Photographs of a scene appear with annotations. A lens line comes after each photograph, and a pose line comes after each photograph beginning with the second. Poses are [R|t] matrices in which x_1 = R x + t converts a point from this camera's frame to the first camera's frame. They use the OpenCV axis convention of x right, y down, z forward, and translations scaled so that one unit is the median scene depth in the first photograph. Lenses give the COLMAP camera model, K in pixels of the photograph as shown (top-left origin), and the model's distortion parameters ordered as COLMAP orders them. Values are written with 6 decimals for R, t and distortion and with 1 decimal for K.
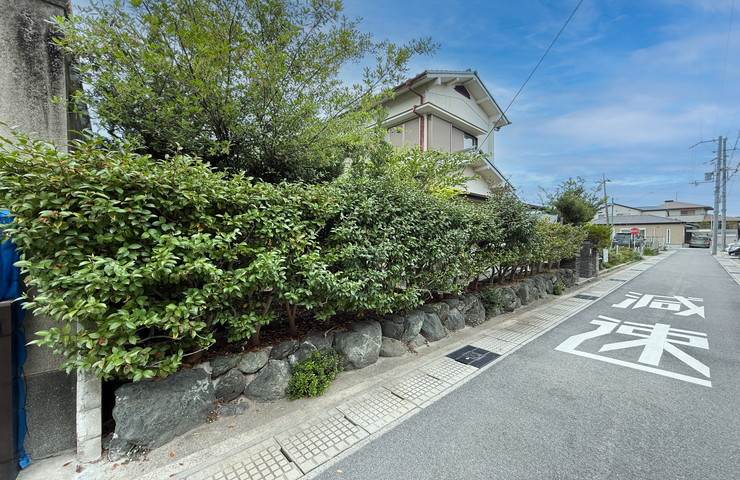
lens RADIAL K [[290.7, 0, 368.8], [0, 290.7, 241.8], [0, 0, 1]] dist [0.000141, 0.000033]
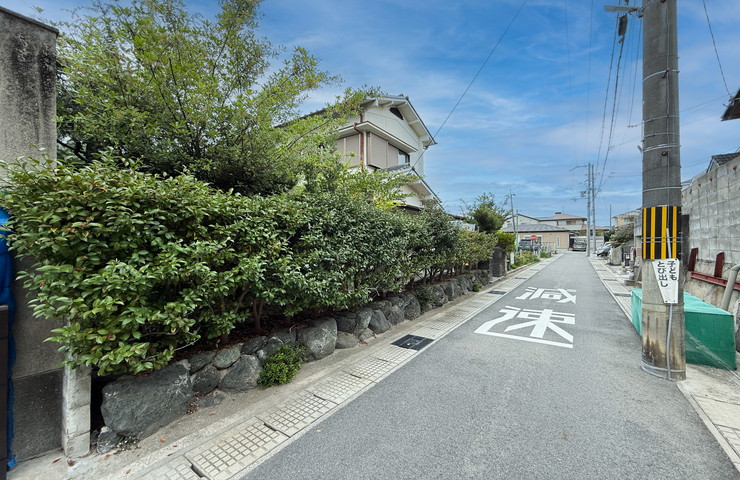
lens RADIAL K [[290.7, 0, 367.8], [0, 290.7, 238.0], [0, 0, 1]] dist [0.000141, 0.000033]
pose [[0.976318, -0.000712, 0.216338, -0.111268], [0.008484, 0.999351, -0.035000, 0.004088], [-0.216173, 0.036006, 0.975691, -0.200221]]
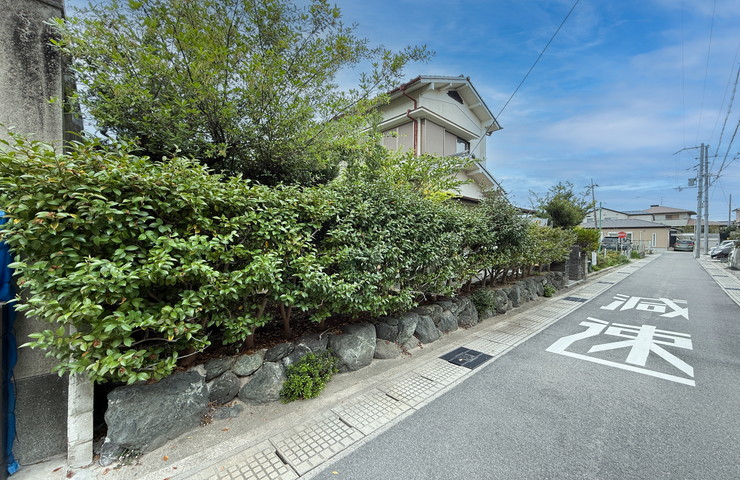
lens RADIAL K [[290.7, 0, 368.9], [0, 290.7, 240.5], [0, 0, 1]] dist [0.000141, 0.000033]
pose [[0.999689, 0.004828, 0.024480, -0.008588], [-0.004532, 0.999916, -0.012137, -0.000953], [-0.024537, 0.012022, 0.999627, -0.011273]]
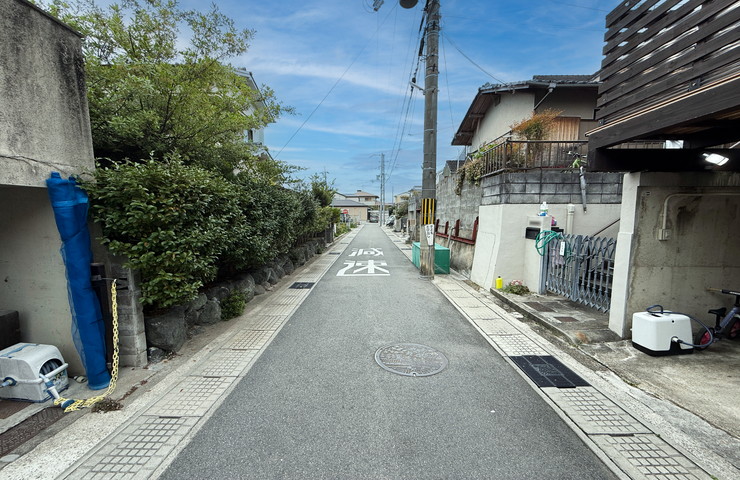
lens RADIAL K [[290.7, 0, 363.0], [0, 290.7, 240.2], [0, 0, 1]] dist [0.000141, 0.000033]
pose [[0.684586, -0.063317, 0.726177, -0.856785], [0.013979, 0.997177, 0.073768, 0.003610], [-0.728798, -0.040349, 0.683538, -0.583585]]
